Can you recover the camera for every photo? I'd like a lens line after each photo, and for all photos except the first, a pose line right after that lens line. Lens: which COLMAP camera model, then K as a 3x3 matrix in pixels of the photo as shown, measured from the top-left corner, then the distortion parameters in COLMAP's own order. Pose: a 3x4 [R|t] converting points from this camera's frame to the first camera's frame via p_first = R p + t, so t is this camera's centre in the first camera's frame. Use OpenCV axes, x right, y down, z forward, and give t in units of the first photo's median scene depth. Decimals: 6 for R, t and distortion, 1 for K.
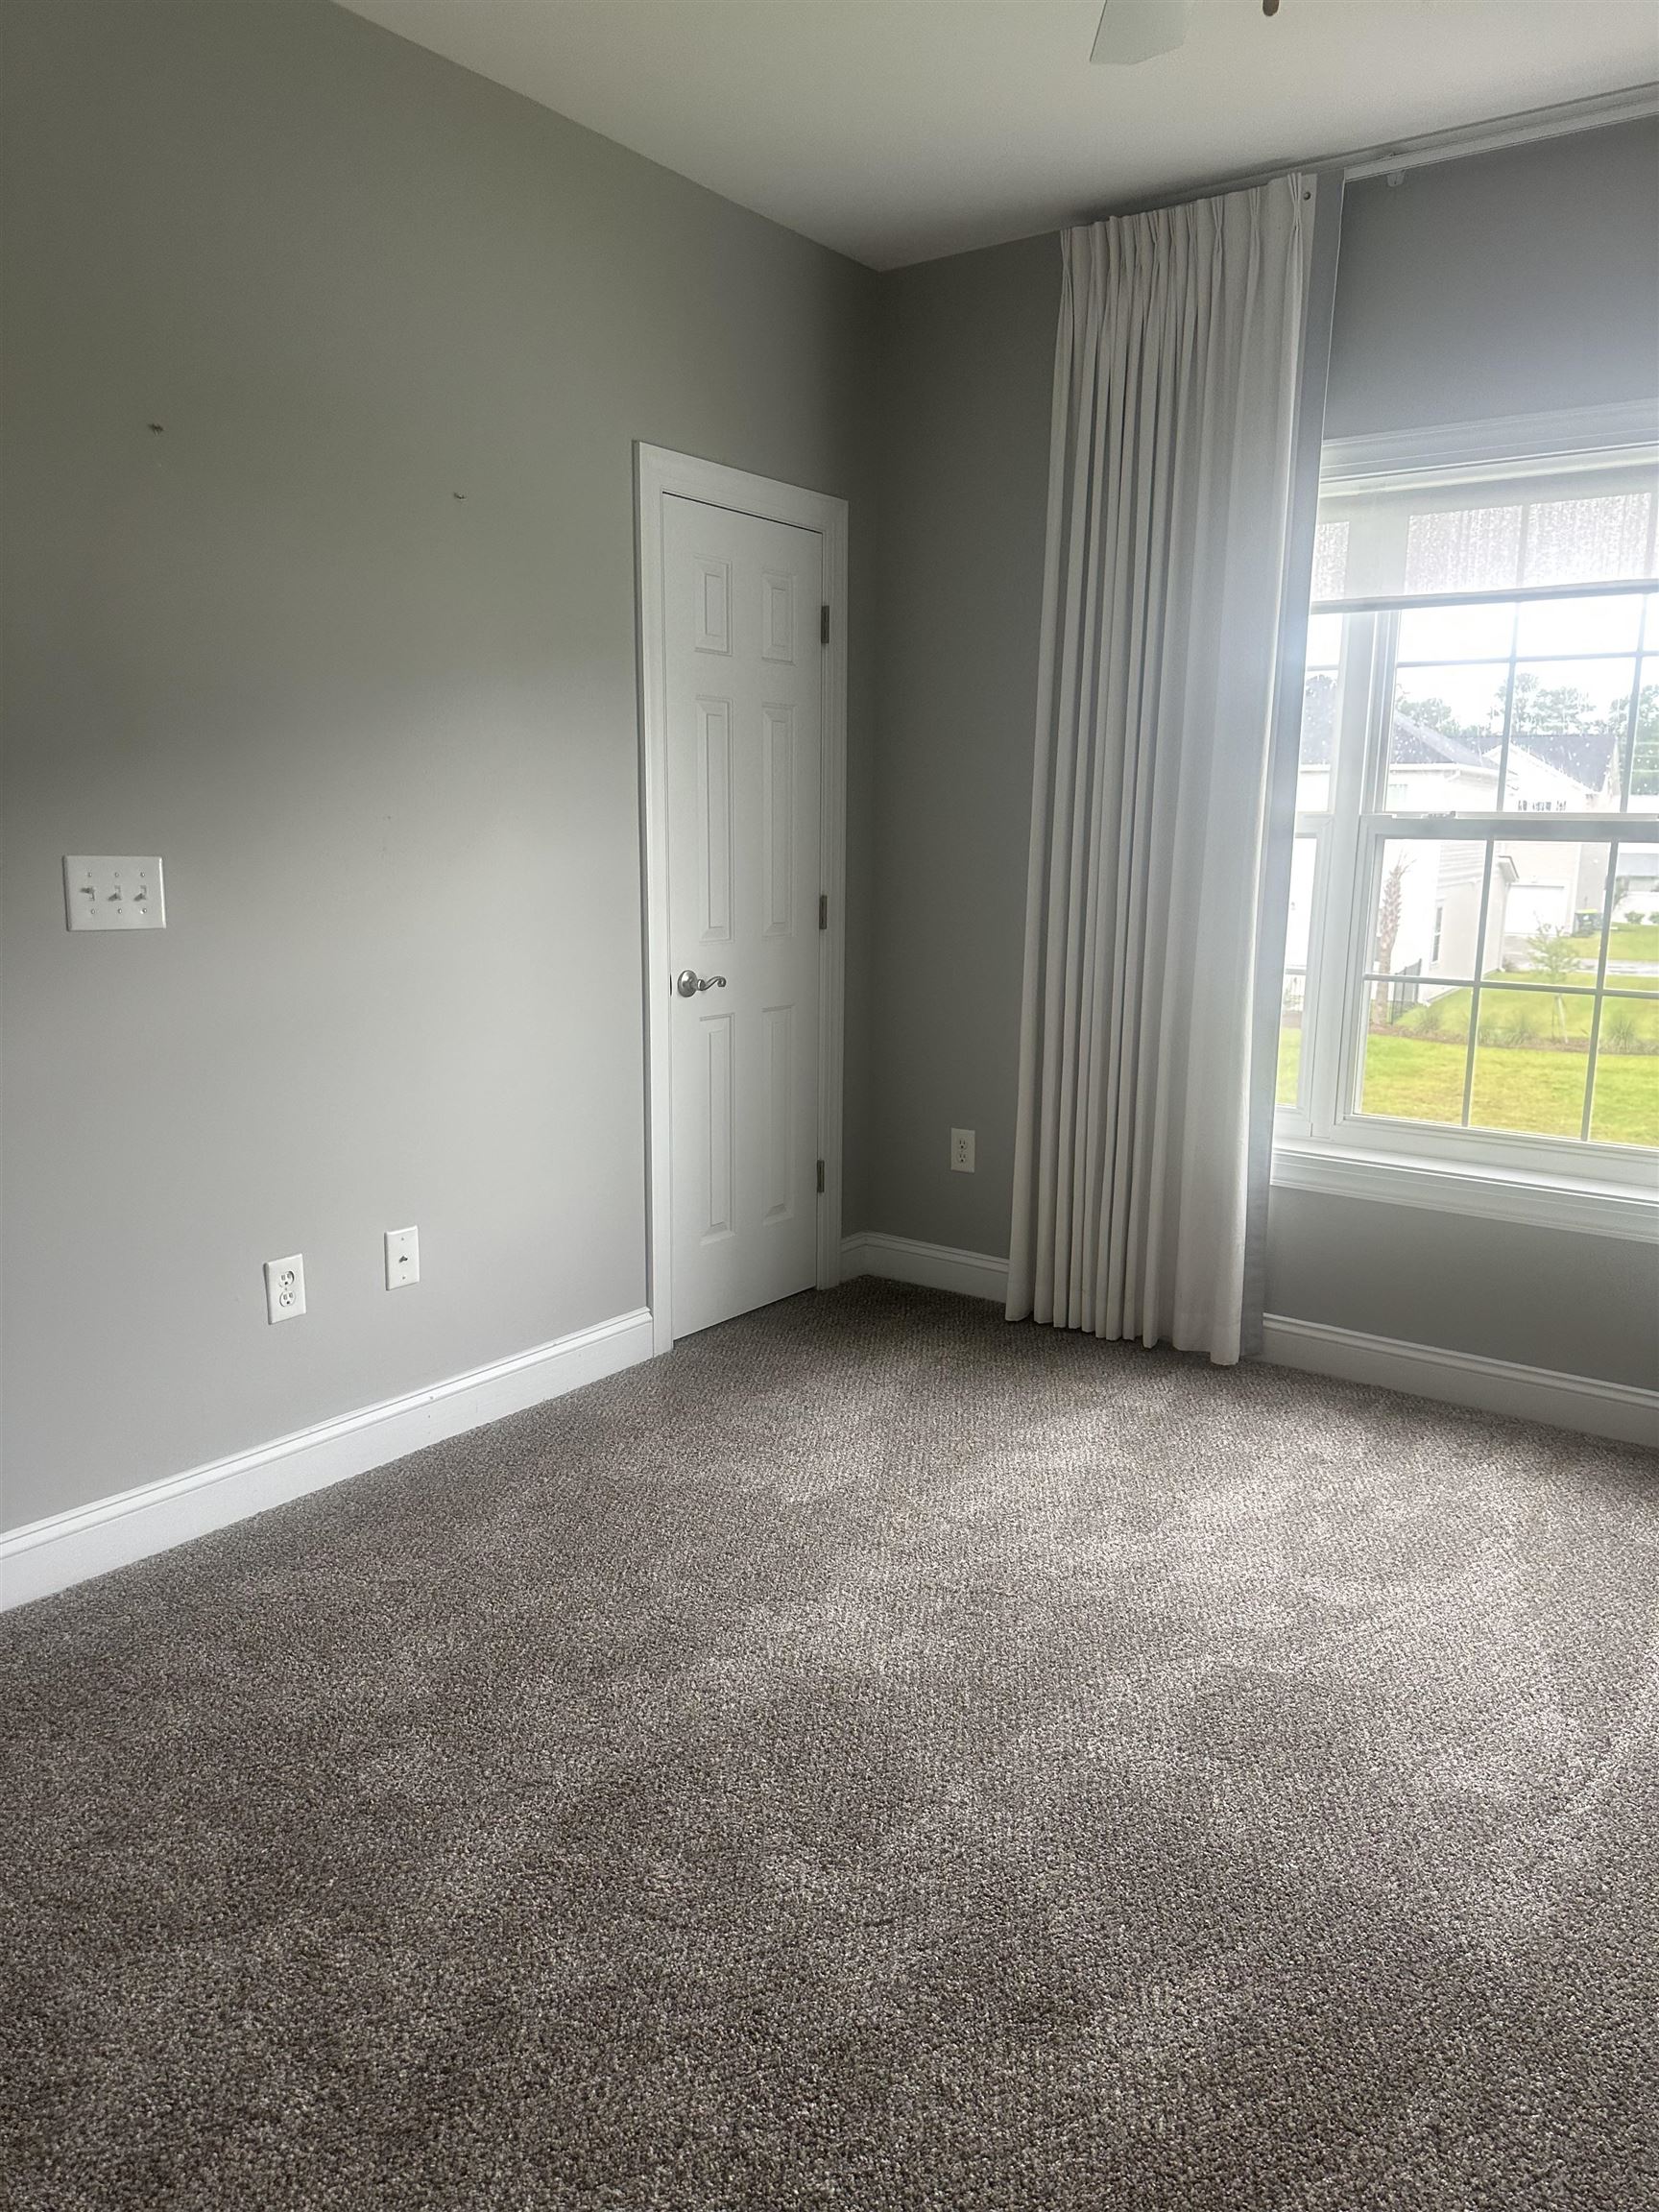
lens RADIAL K [[1561.6, 0, 826.3], [0, 1561.6, 1123.0], [0, 0, 1]] dist [0.088896, -0.152800]
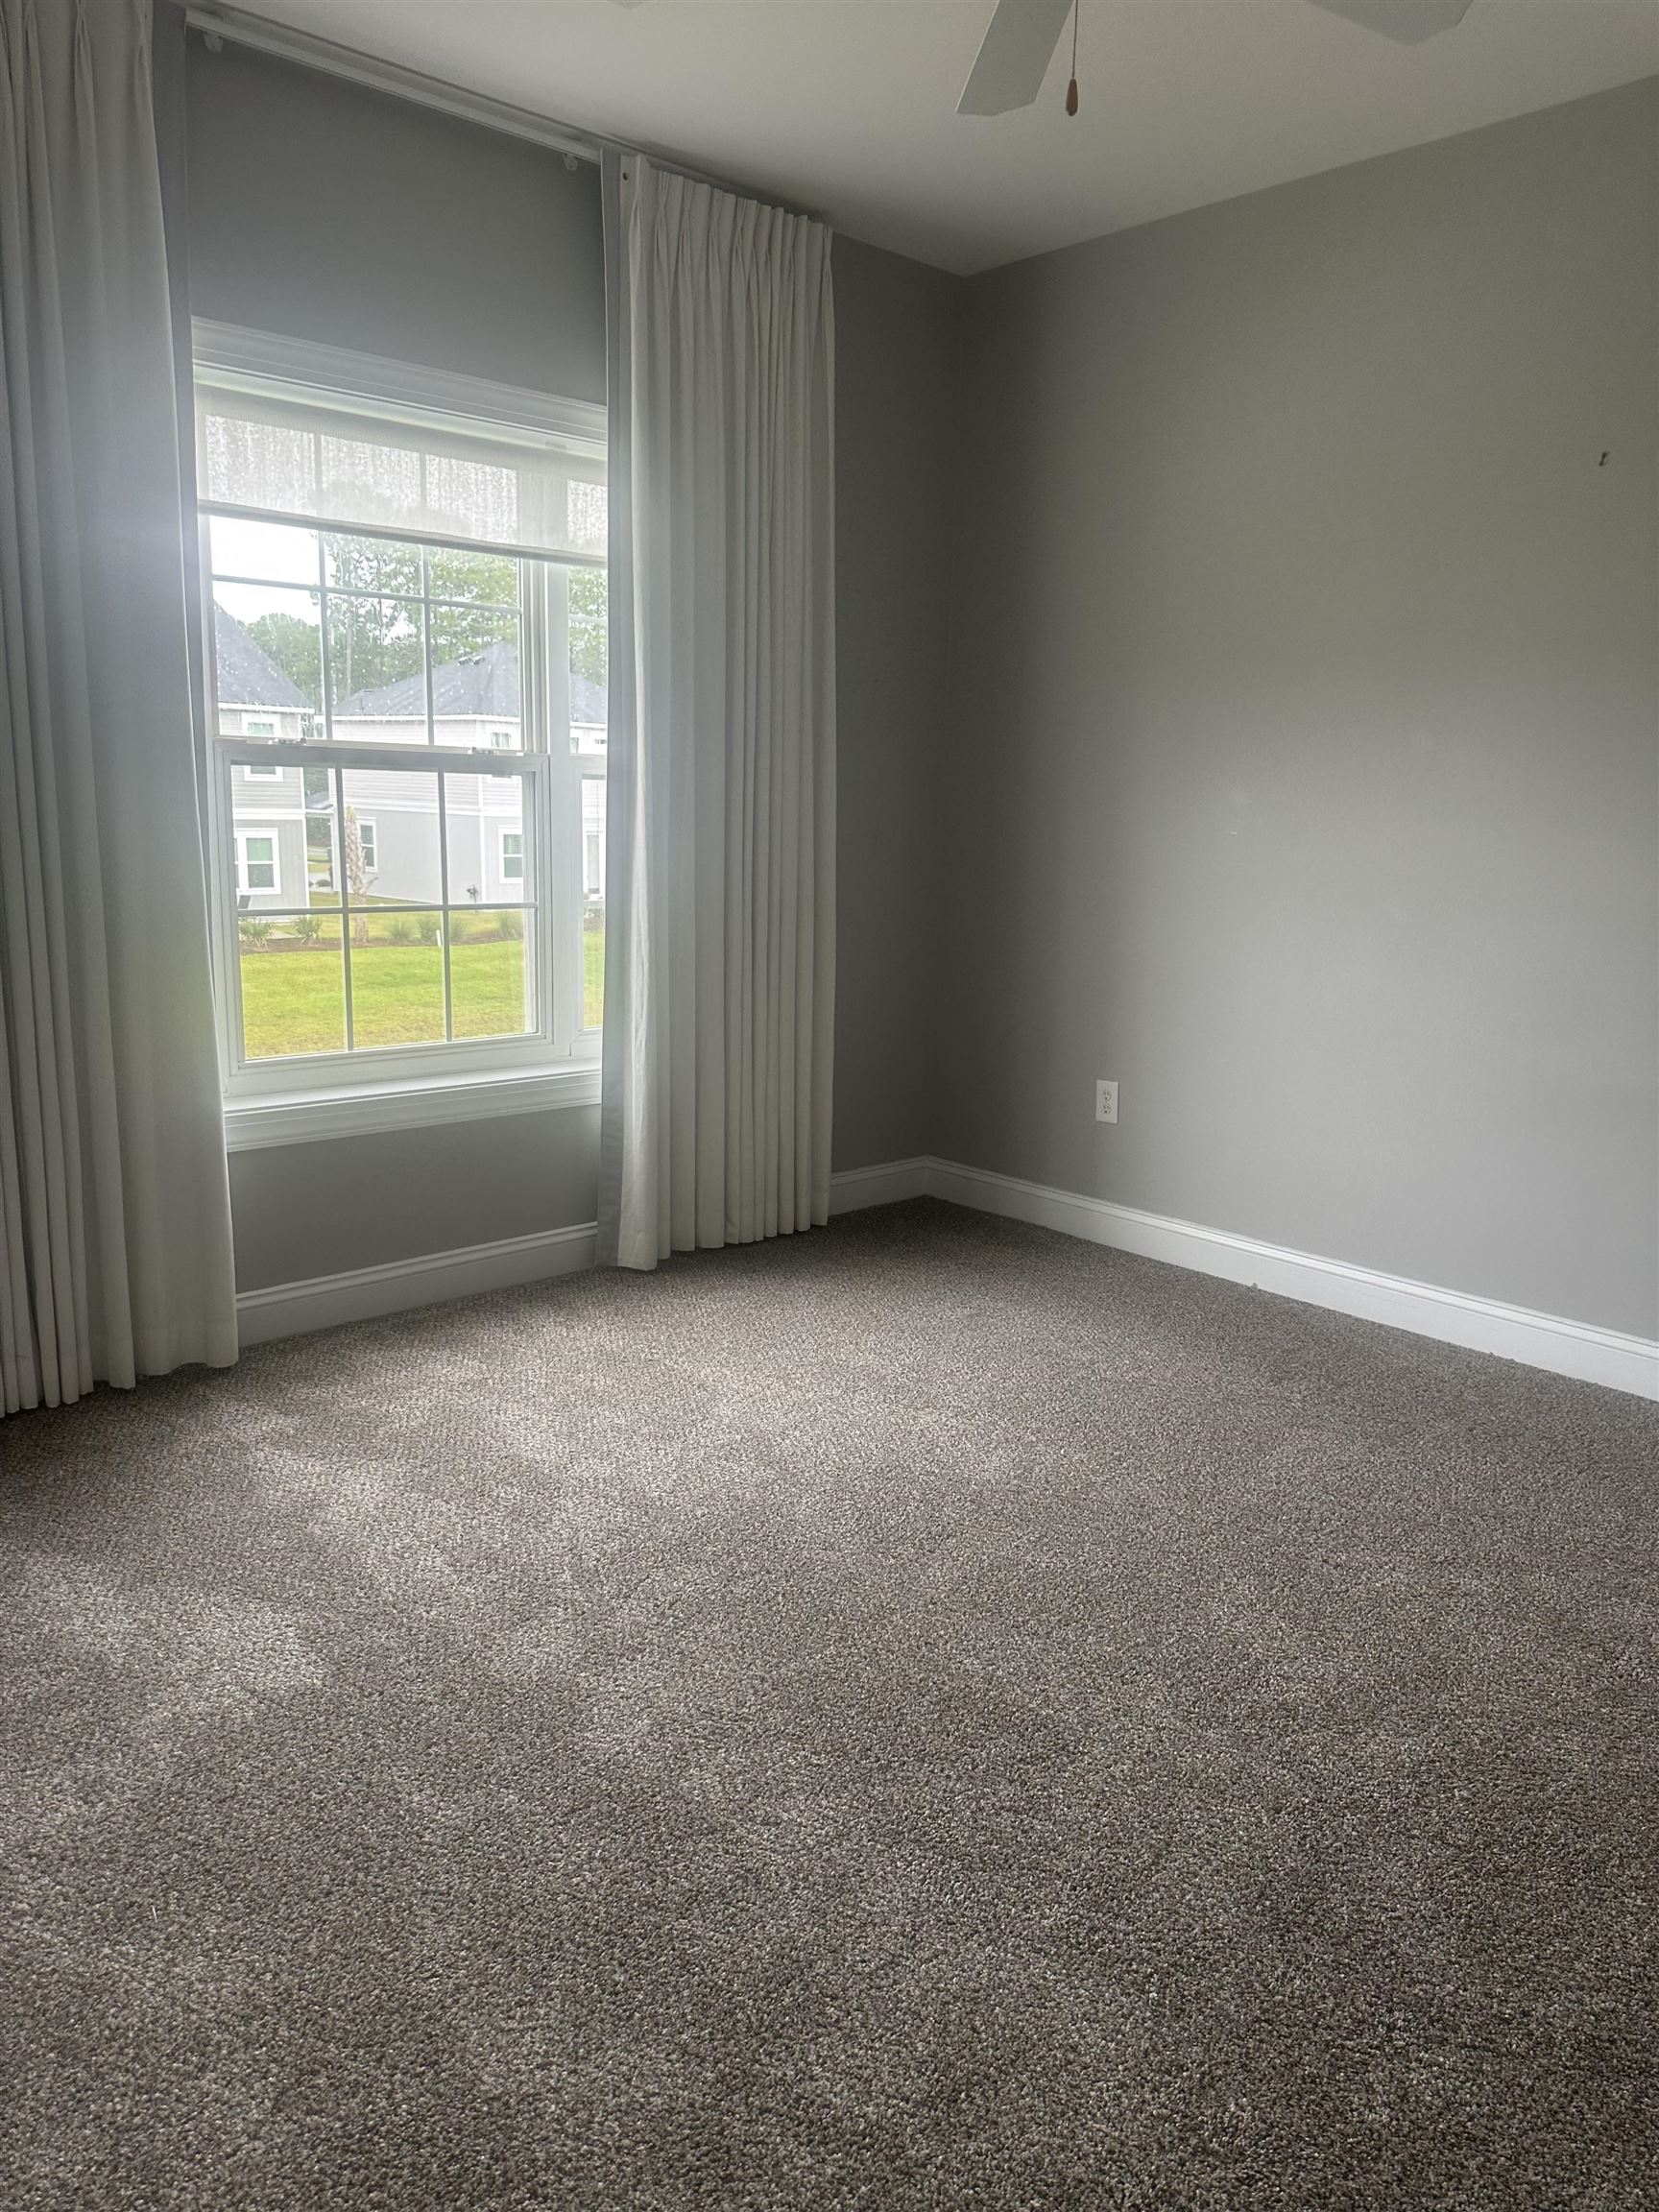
lens RADIAL K [[1564.6, 0, 846.8], [0, 1564.6, 1105.5], [0, 0, 1]] dist [0.090464, -0.146038]
pose [[0.174369, -0.204196, 0.963275, -0.539934], [0.163329, 0.970708, 0.176207, -0.092127], [-0.971040, 0.126605, 0.202613, 0.490462]]
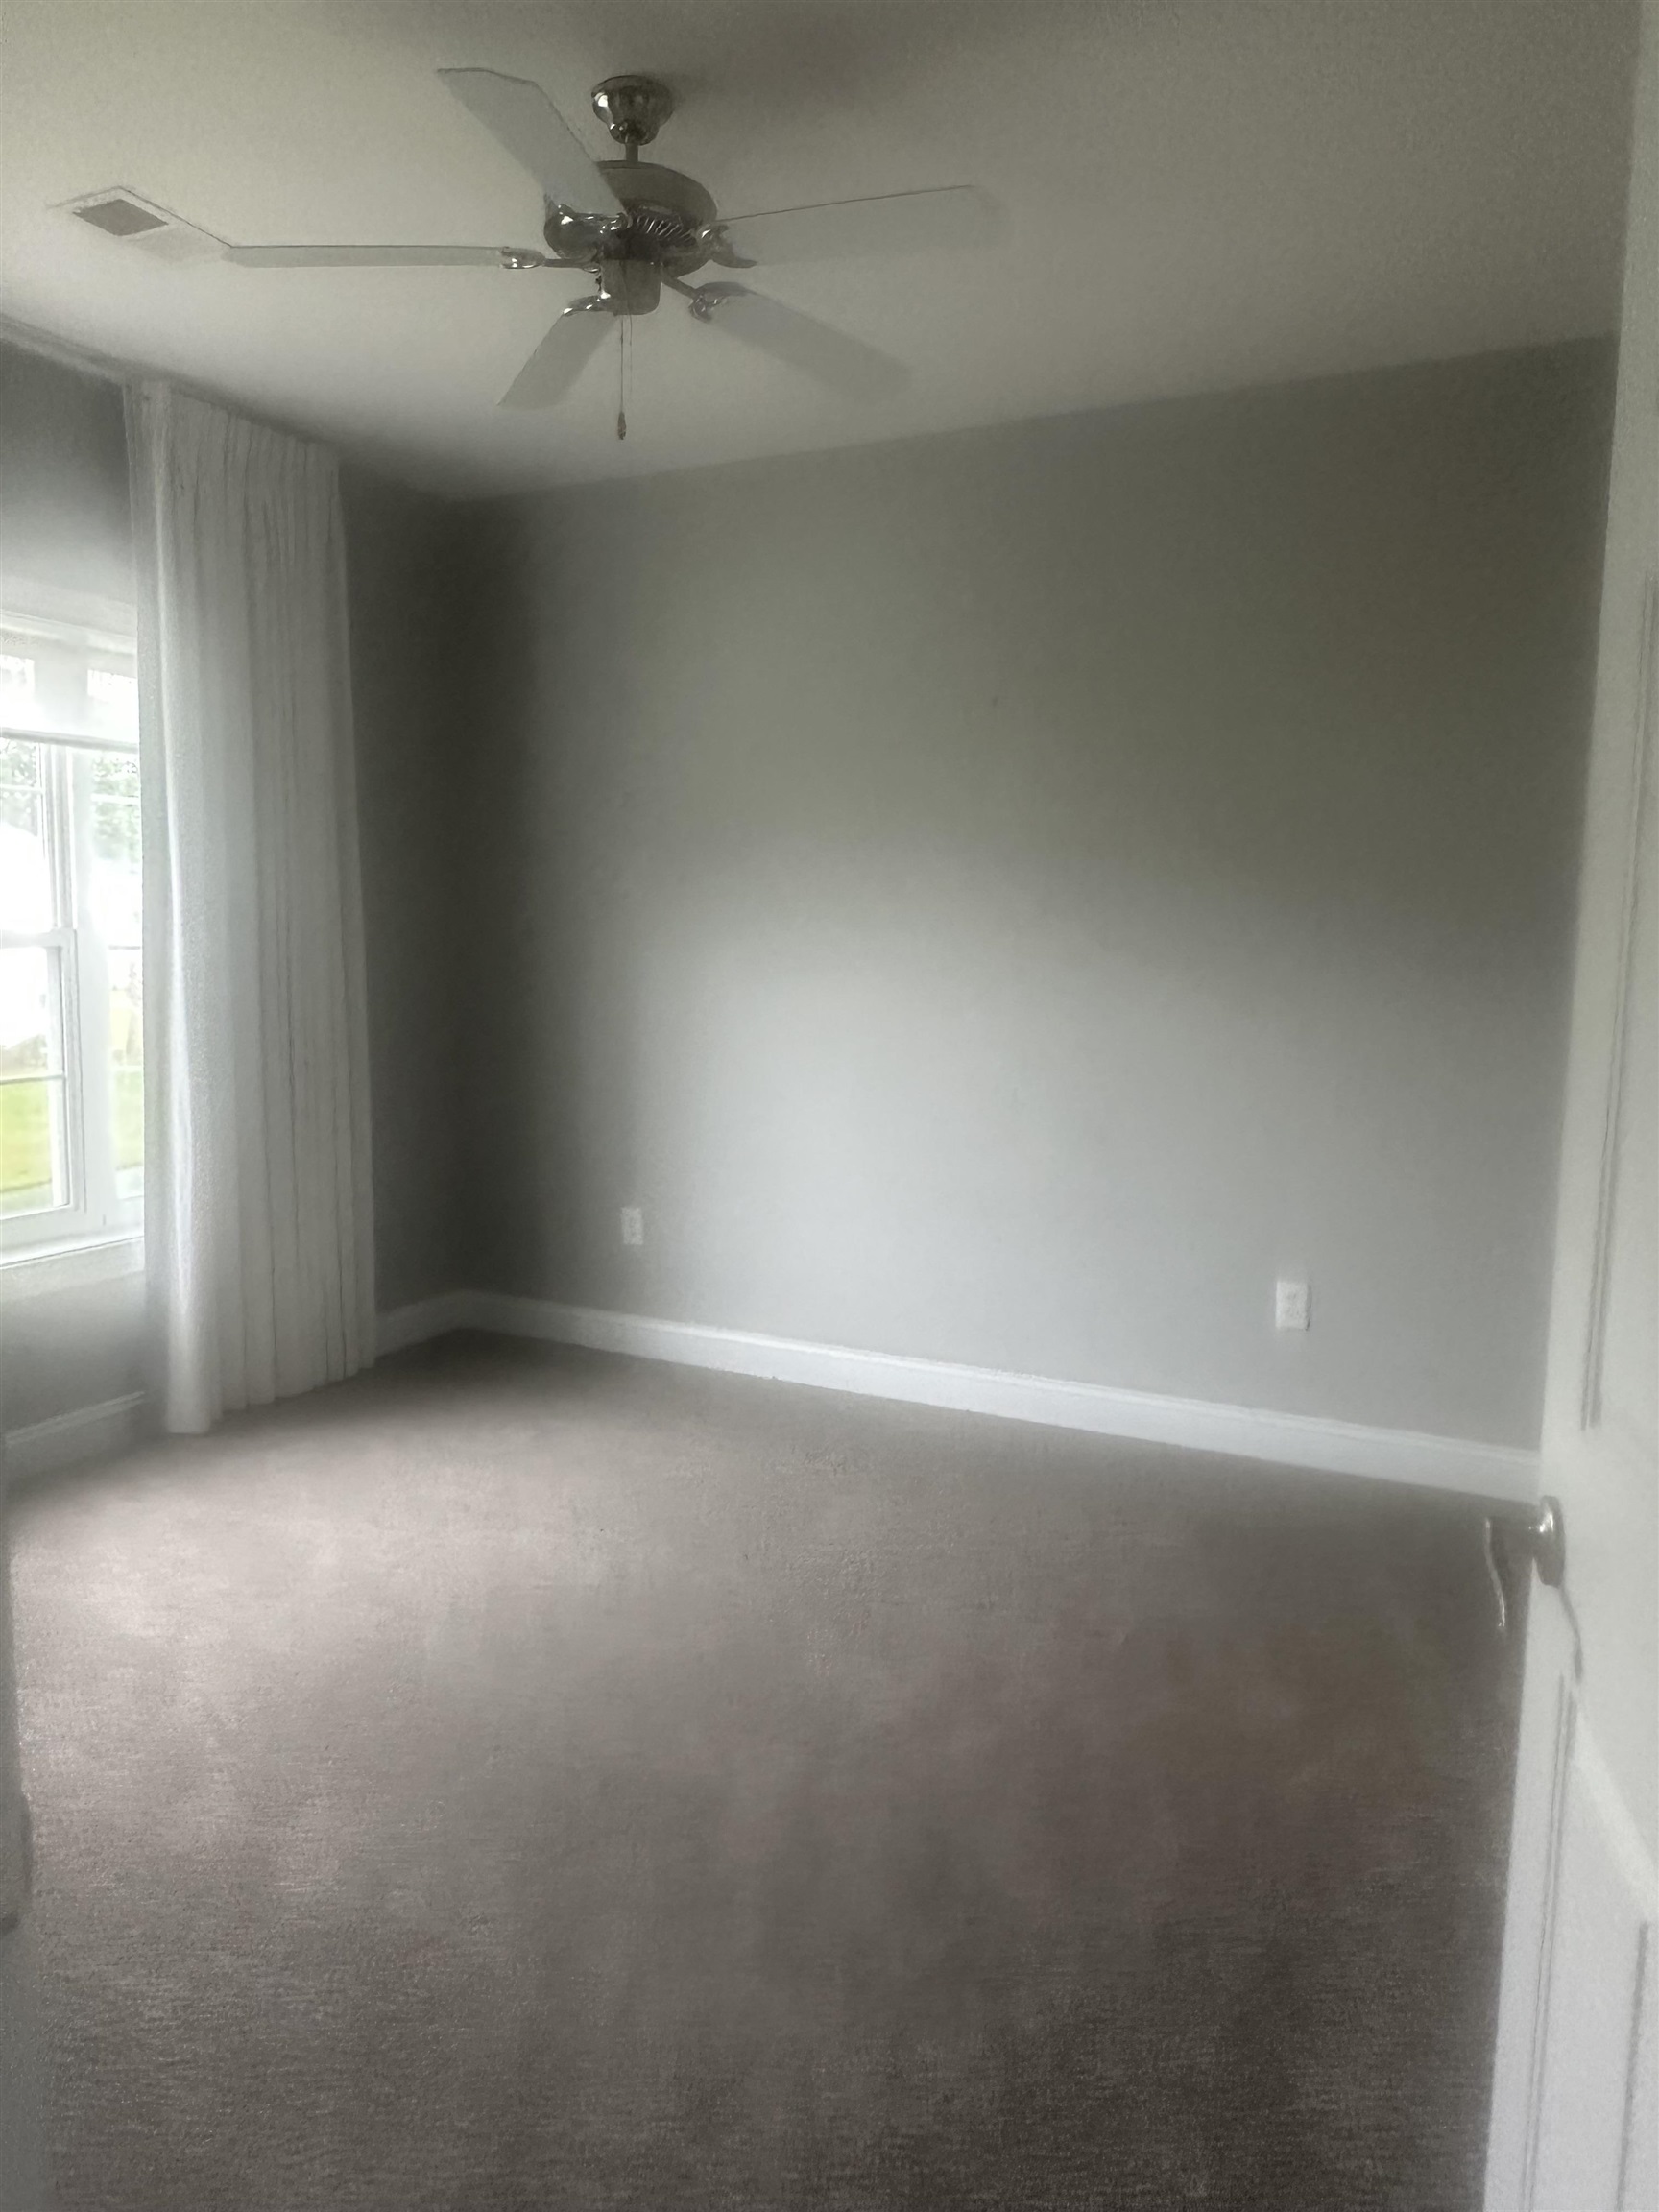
lens RADIAL K [[1496.0, 0, 829.5], [0, 1496.0, 1106.0], [0, 0, 1]] dist [0.004379, 0.000683]
pose [[-0.181735, -0.136147, 0.973877, -0.607209], [0.166949, 0.971720, 0.167000, -0.136397], [-0.969072, 0.192937, -0.153866, 0.554906]]
